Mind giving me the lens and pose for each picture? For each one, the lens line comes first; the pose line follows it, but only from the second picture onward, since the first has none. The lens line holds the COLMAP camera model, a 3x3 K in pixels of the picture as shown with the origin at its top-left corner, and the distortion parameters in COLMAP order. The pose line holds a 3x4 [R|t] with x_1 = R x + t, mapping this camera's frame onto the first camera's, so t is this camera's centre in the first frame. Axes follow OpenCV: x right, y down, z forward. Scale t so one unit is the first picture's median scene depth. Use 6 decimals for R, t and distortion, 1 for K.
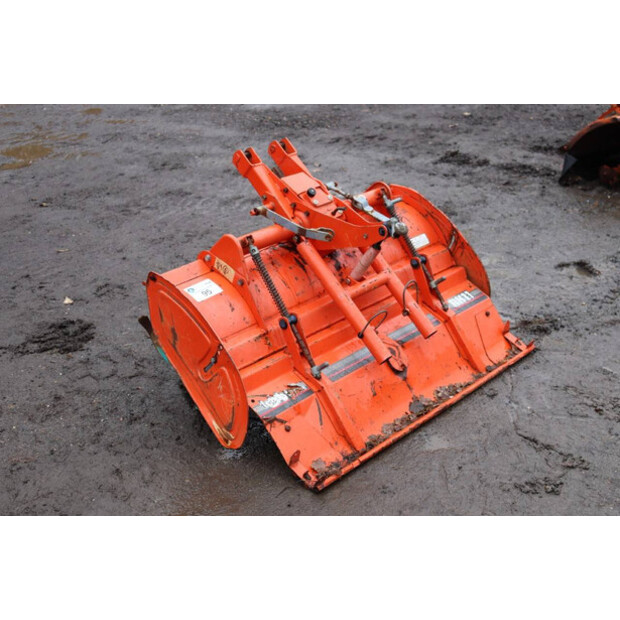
lens RADIAL K [[863.8, 0, 312.0], [0, 863.8, 308.4], [0, 0, 1]] dist [0.084087, 0.000000]
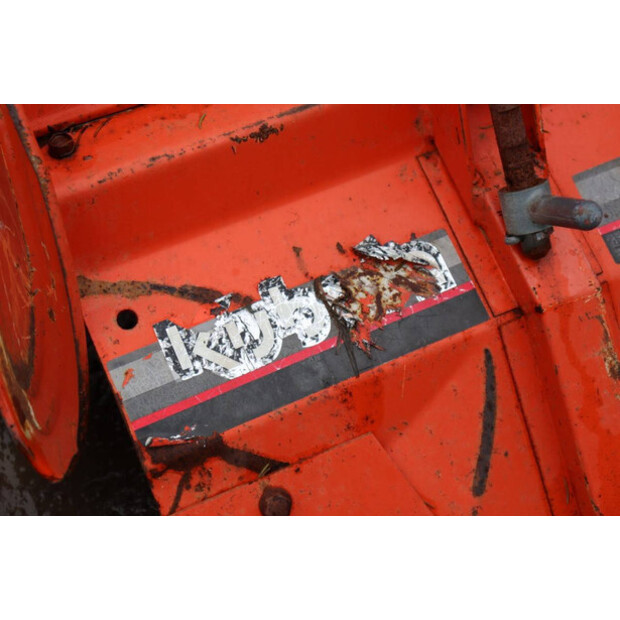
lens RADIAL K [[1438.3, 0, 310.1], [0, 1438.3, 309.2], [0, 0, 1]] dist [0.438236, 0.000000]
pose [[0.935977, 0.286509, -0.204598, 0.028197], [-0.153057, 0.854494, 0.496400, -0.049495], [0.317051, -0.433303, 0.843639, 0.697277]]
